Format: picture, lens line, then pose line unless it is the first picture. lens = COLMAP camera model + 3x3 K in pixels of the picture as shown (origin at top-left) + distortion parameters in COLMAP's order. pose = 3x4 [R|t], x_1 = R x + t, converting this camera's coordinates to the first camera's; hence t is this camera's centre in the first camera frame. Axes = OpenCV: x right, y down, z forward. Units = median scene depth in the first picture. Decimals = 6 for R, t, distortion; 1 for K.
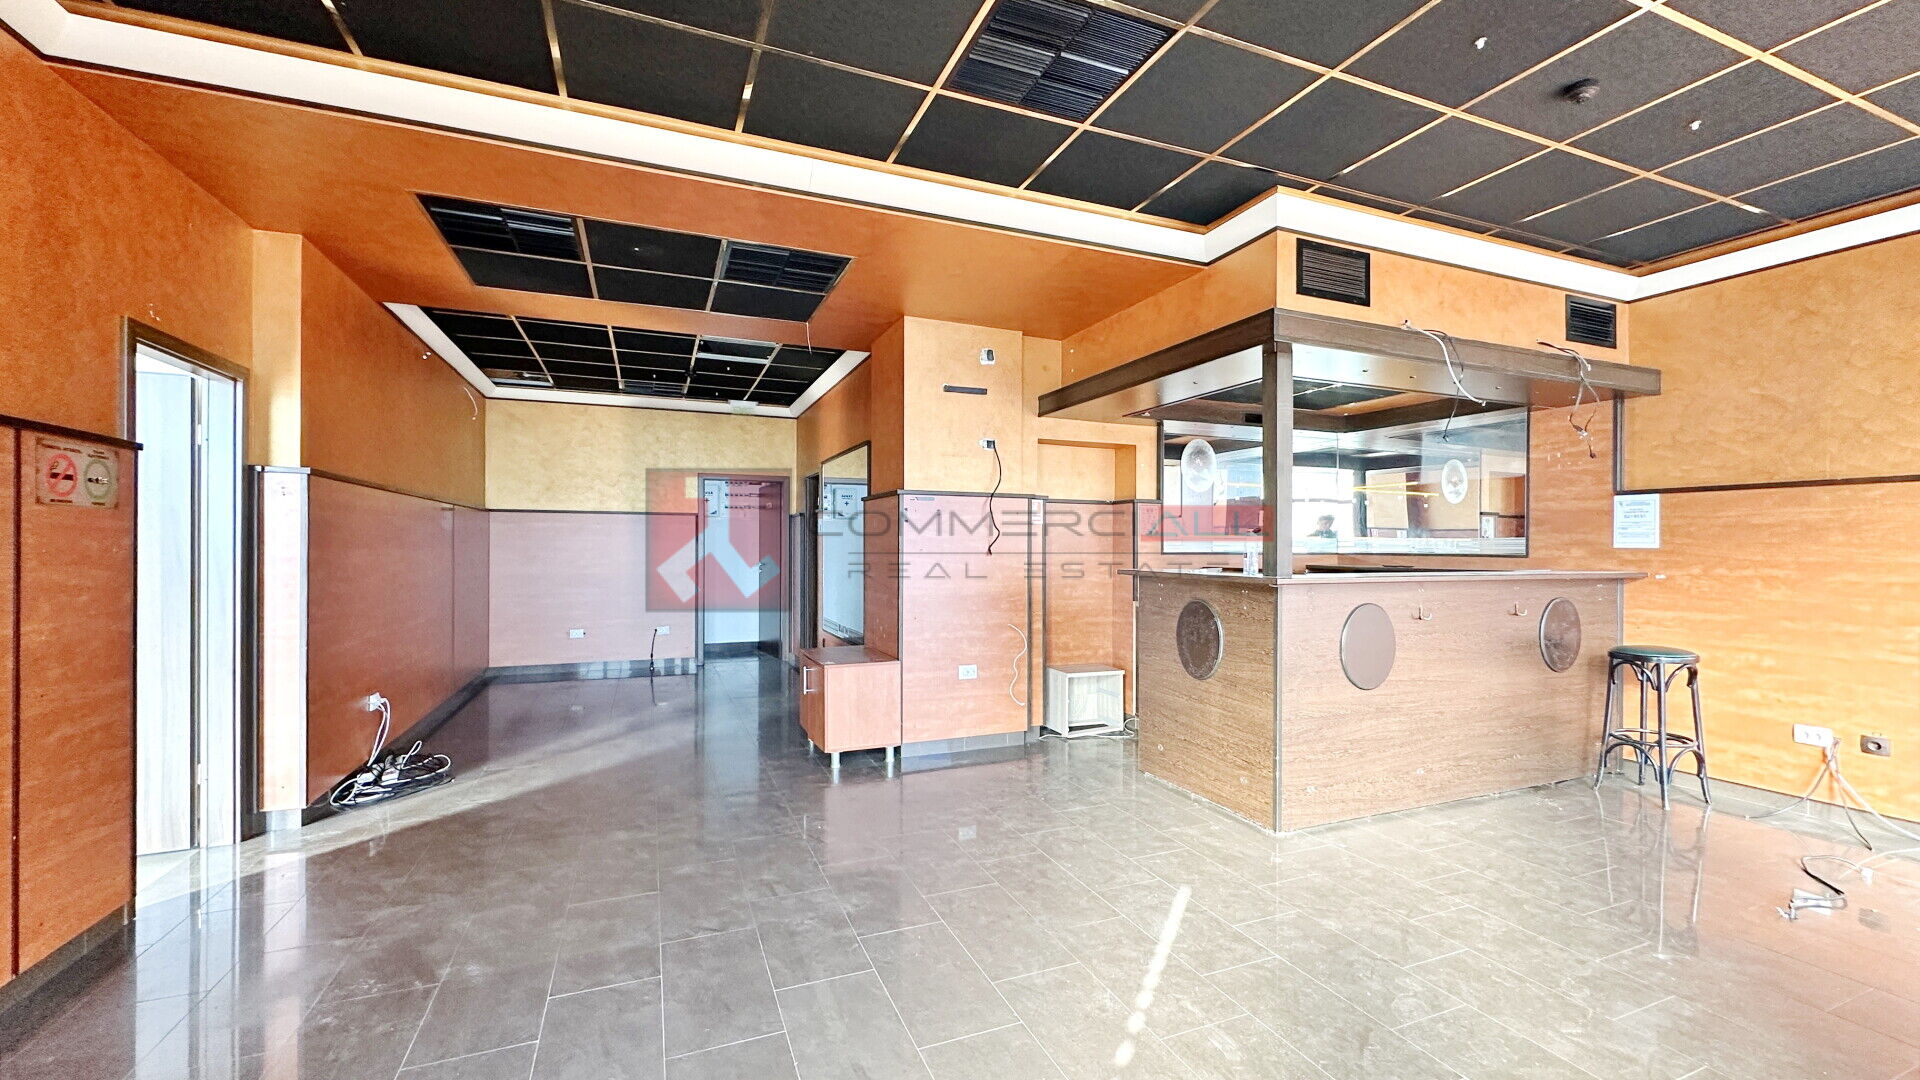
lens RADIAL K [[762.9, 0, 965.2], [0, 762.9, 548.4], [0, 0, 1]] dist [-0.002694, 0.000061]
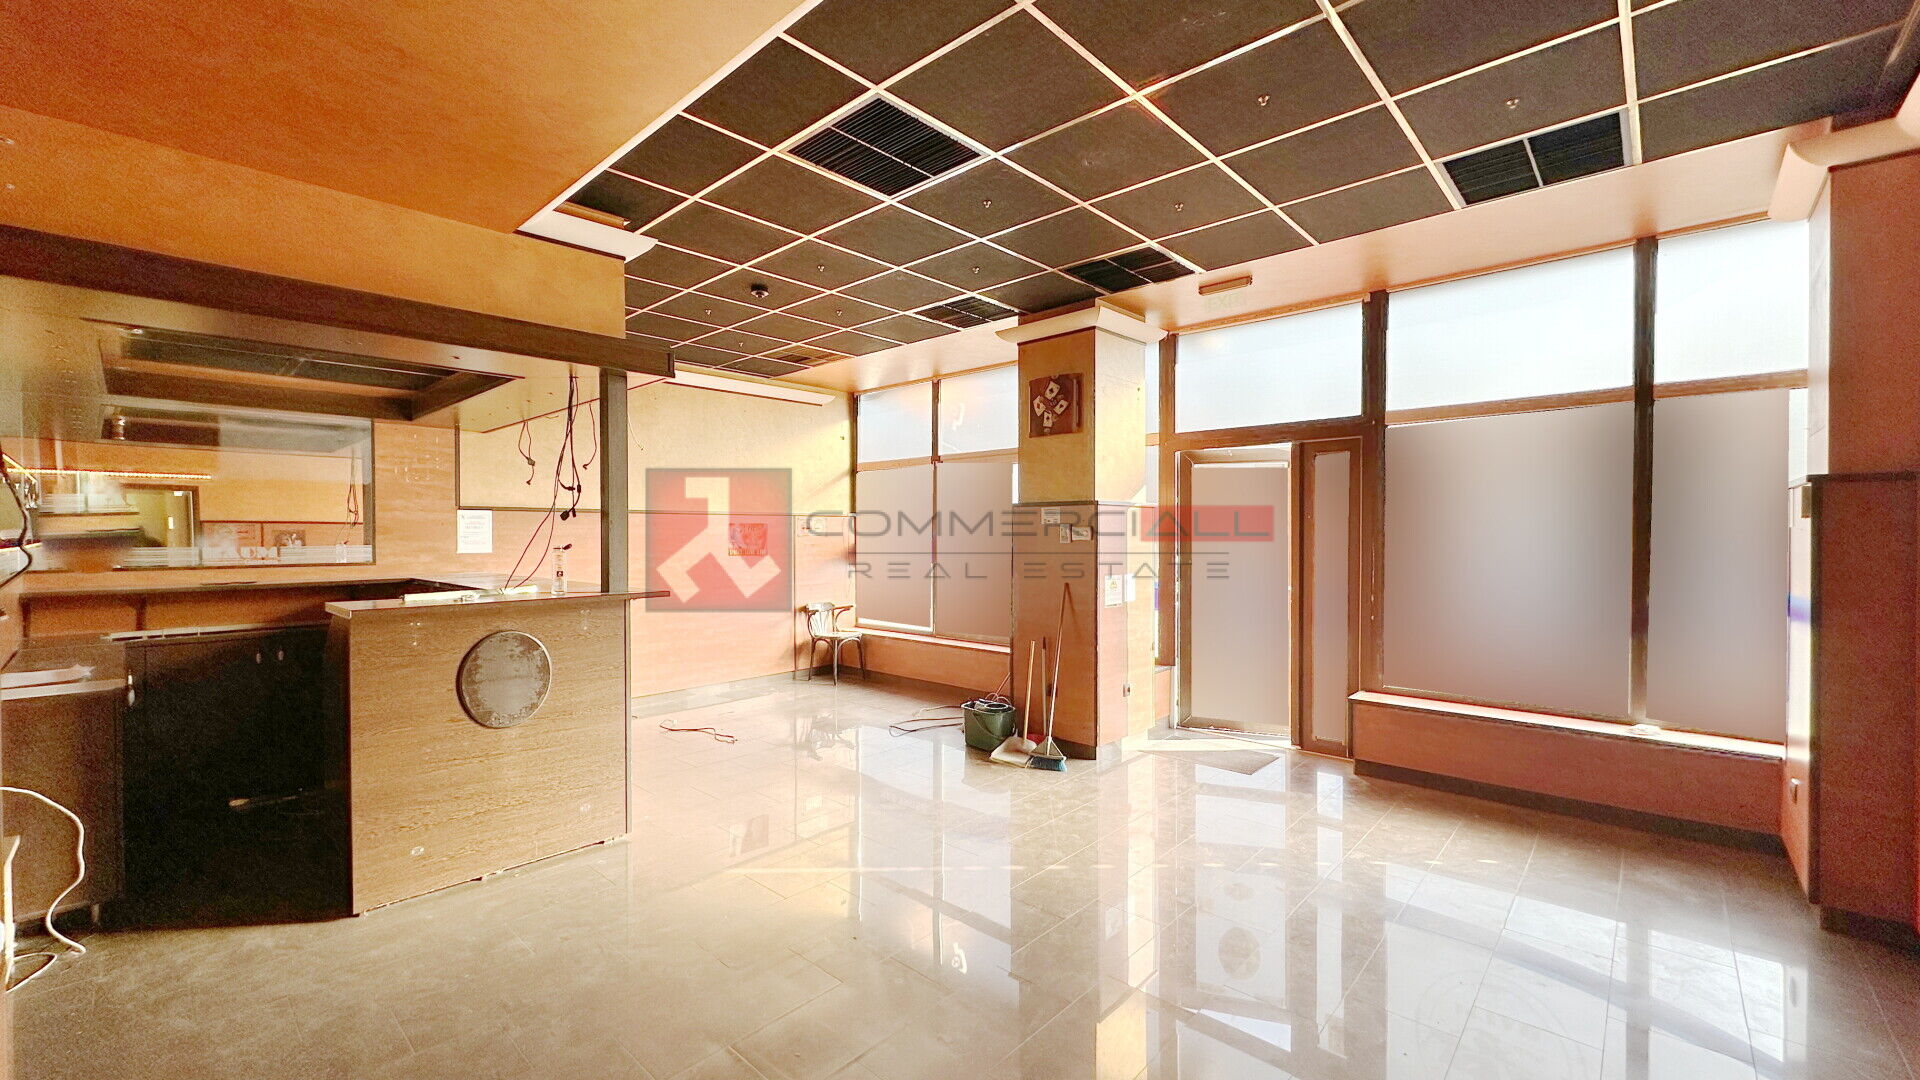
lens RADIAL K [[762.9, 0, 952.4], [0, 762.9, 536.5], [0, 0, 1]] dist [-0.002694, 0.000061]
pose [[-0.416668, -0.013868, 0.908953, -0.703945], [0.002842, 0.999859, 0.016557, -0.055393], [-0.909054, 0.009482, -0.416570, 0.971548]]
